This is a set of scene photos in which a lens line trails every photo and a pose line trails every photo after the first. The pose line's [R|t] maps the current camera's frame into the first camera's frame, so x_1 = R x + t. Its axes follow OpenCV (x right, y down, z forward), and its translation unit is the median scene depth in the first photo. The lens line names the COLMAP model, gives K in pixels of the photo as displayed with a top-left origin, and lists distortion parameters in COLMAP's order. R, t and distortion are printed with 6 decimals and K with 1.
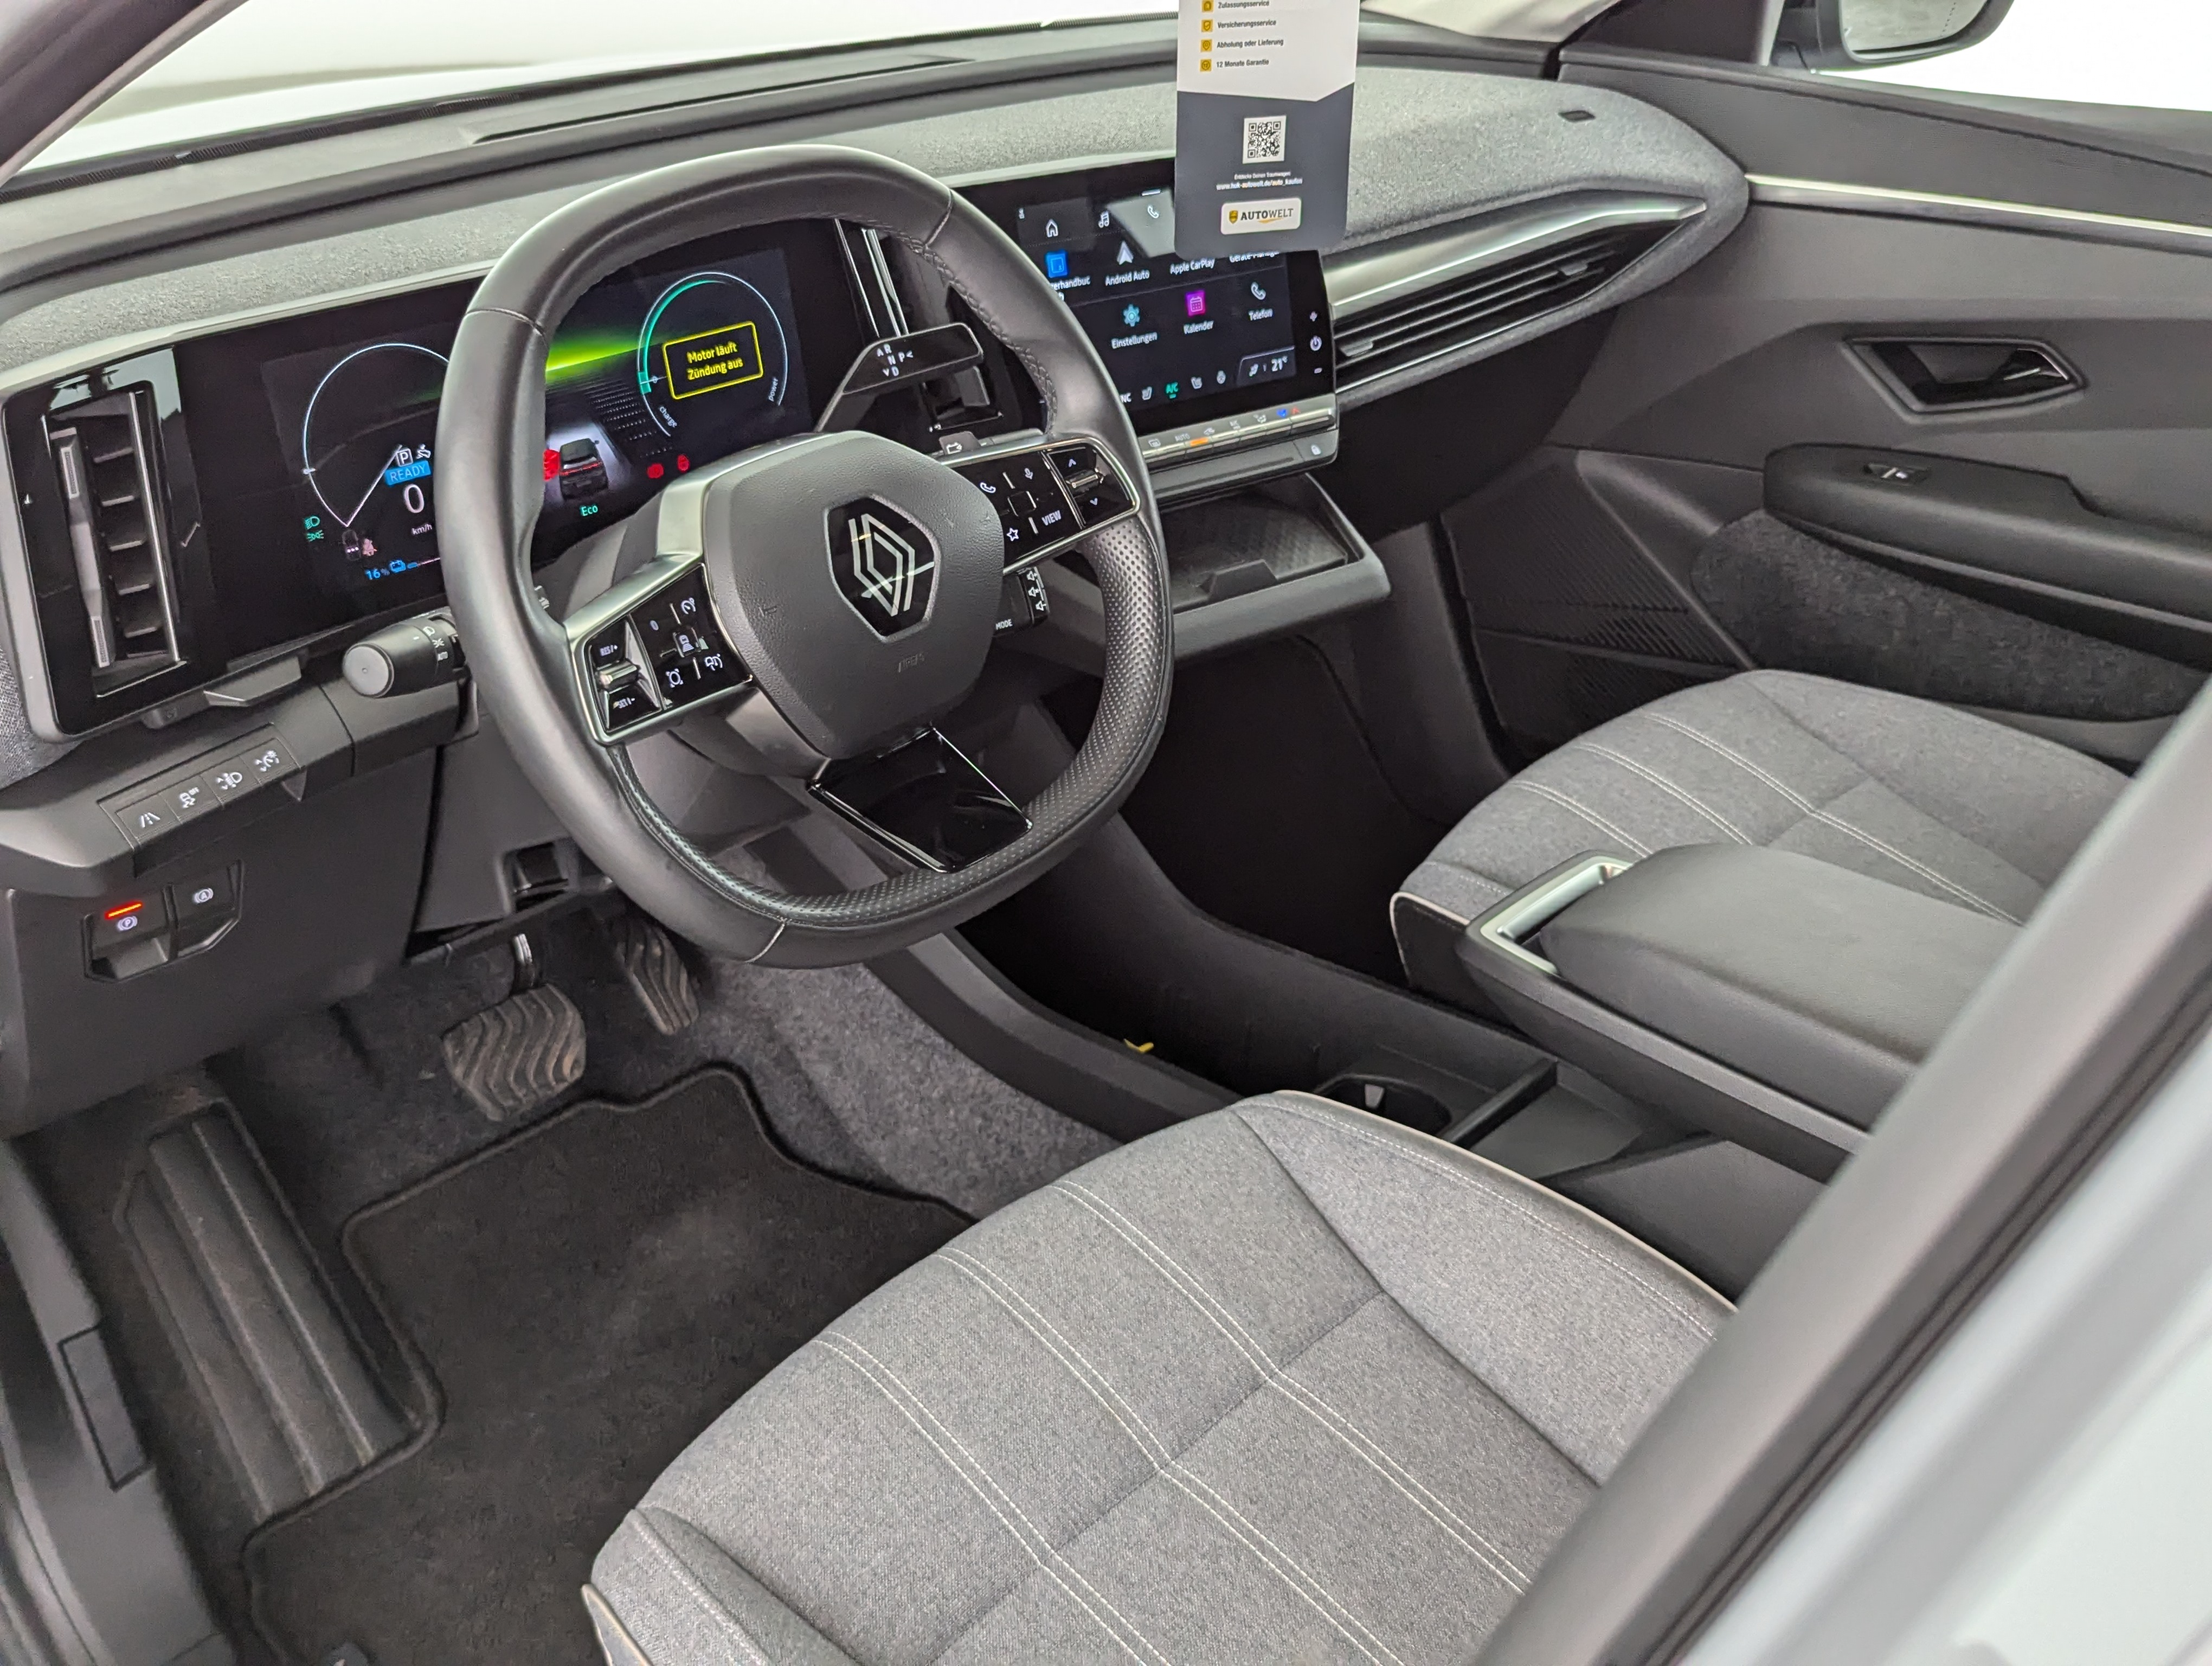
lens RADIAL K [[1942.2, 0, 1106.0], [0, 1942.2, 833.0], [0, 0, 1]] dist [0.120012, -0.299826]
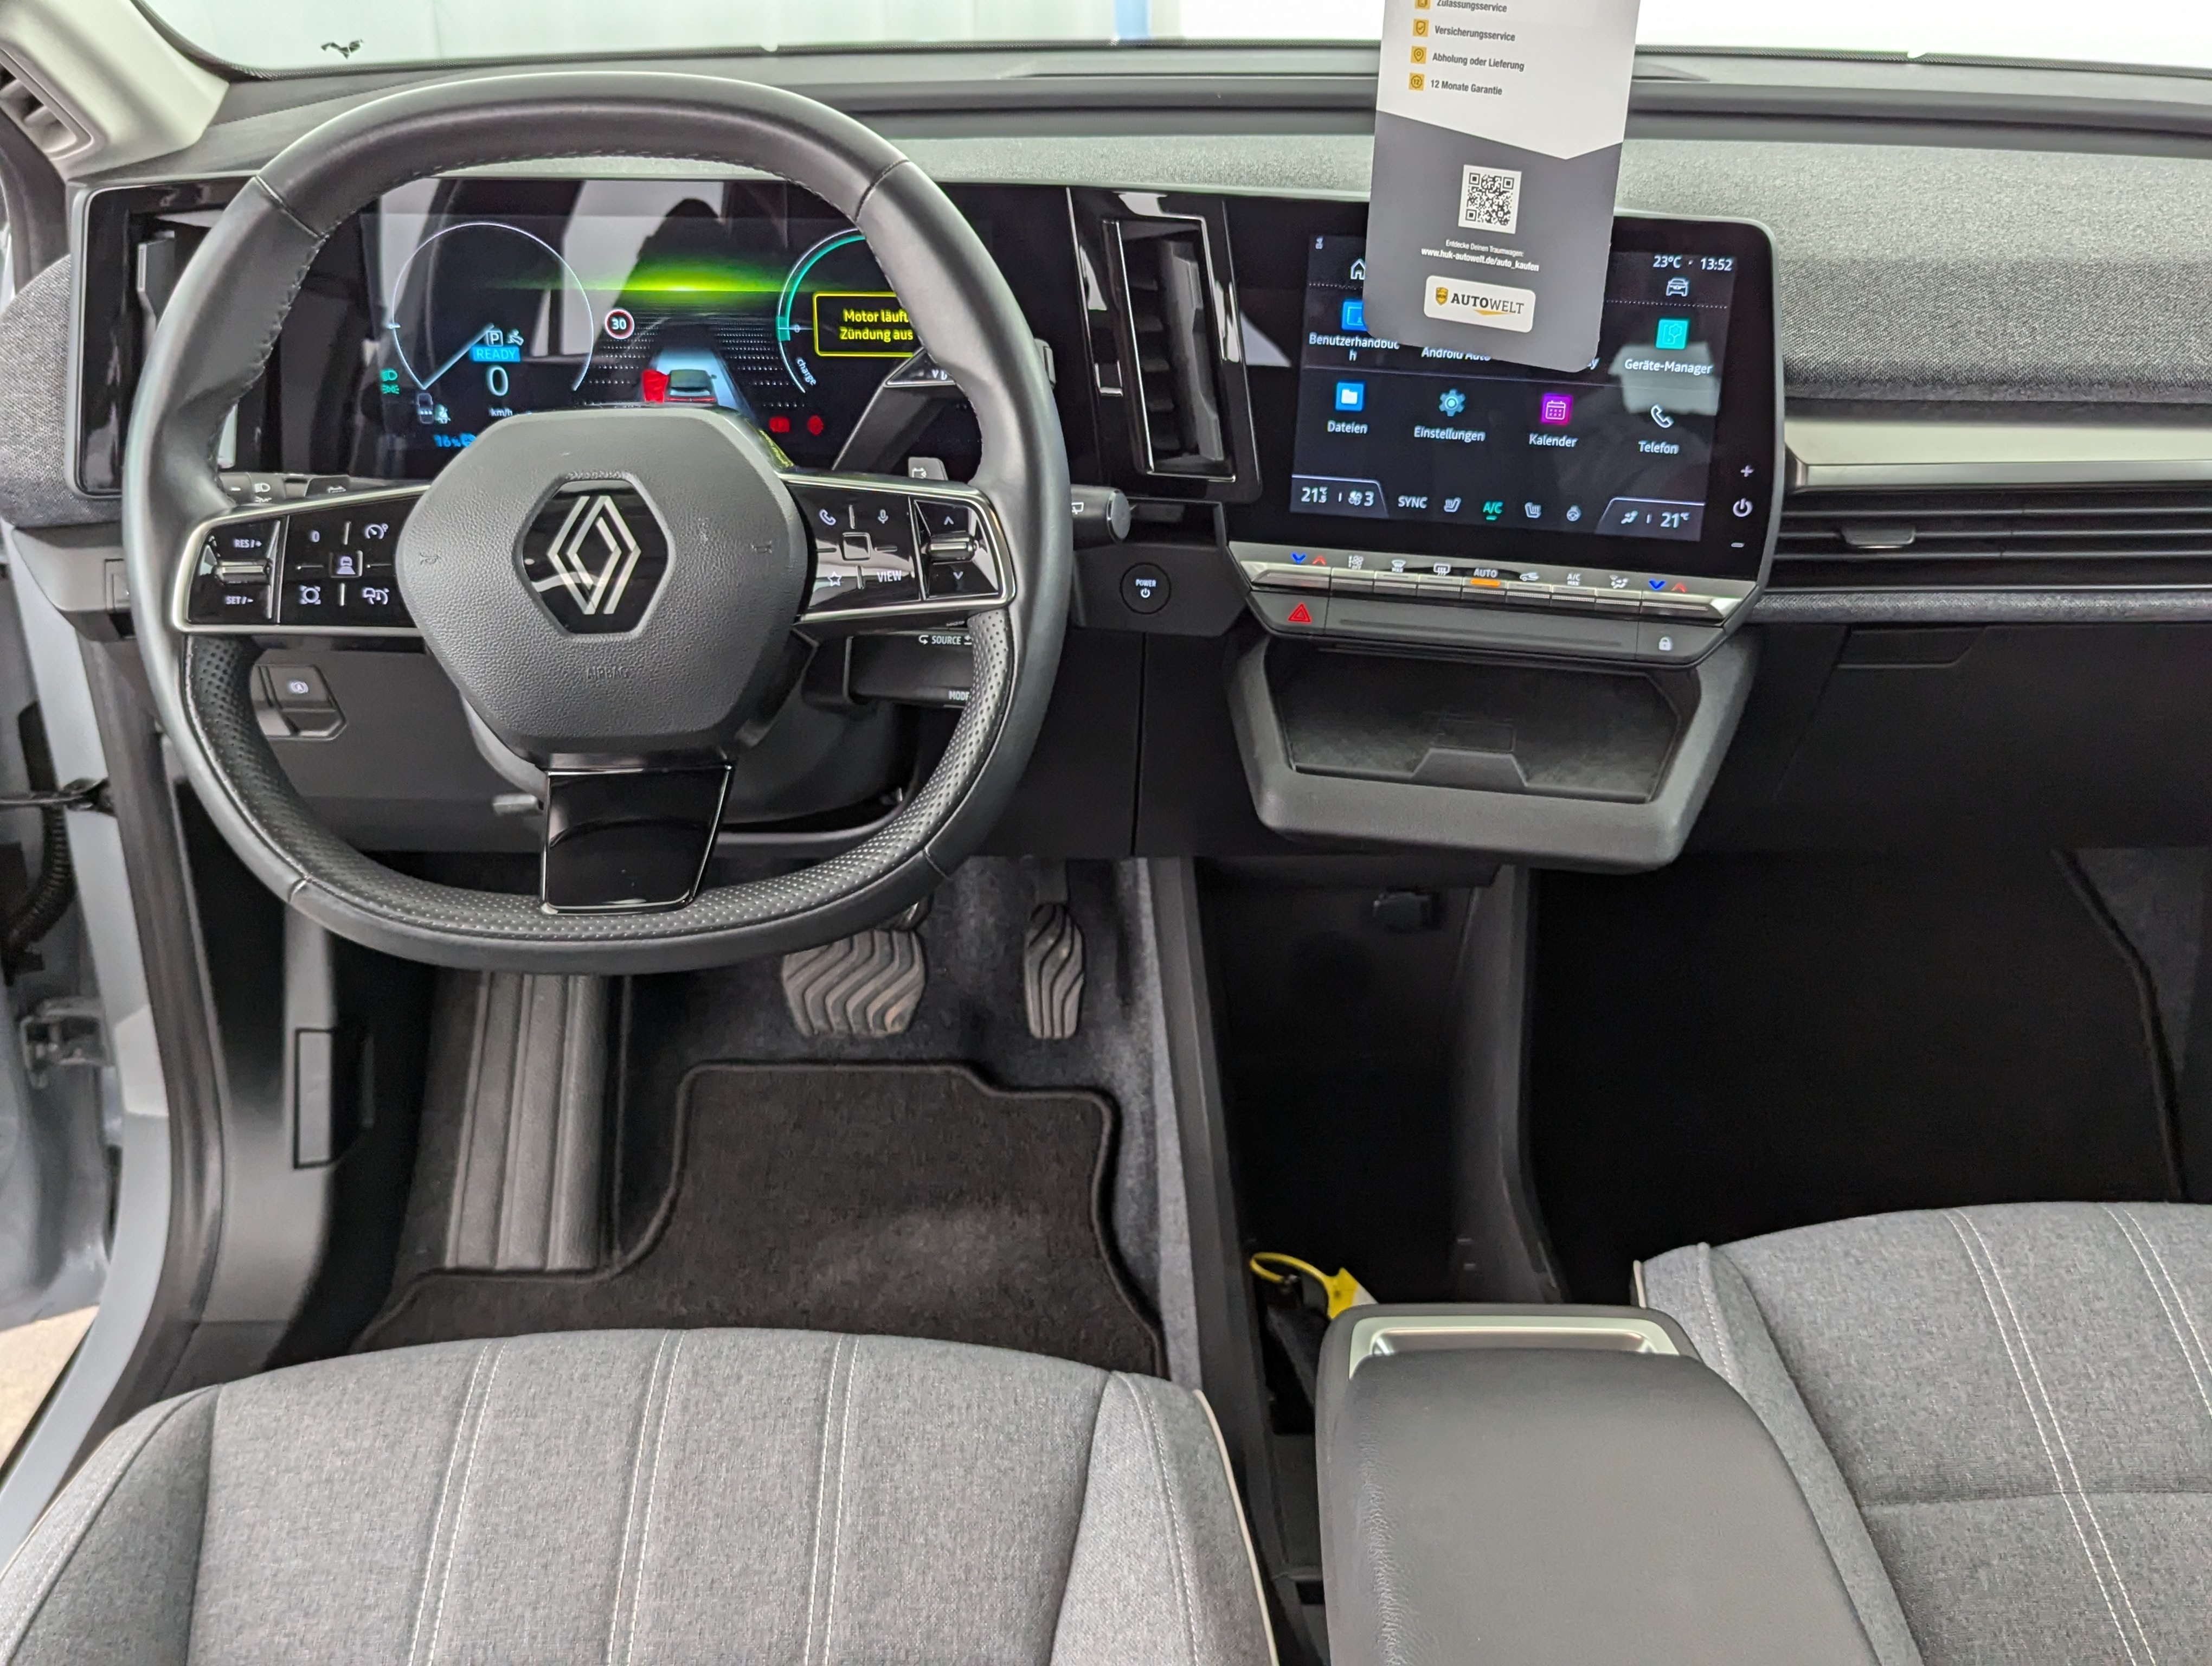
lens RADIAL K [[2027.4, 0, 1117.0], [0, 2027.4, 868.0], [0, 0, 1]] dist [0.040066, -0.010775]
pose [[0.722804, 0.369652, -0.583876, 0.512595], [-0.364923, 0.921668, 0.131755, -0.171432], [0.586843, 0.117837, 0.801080, 0.336209]]
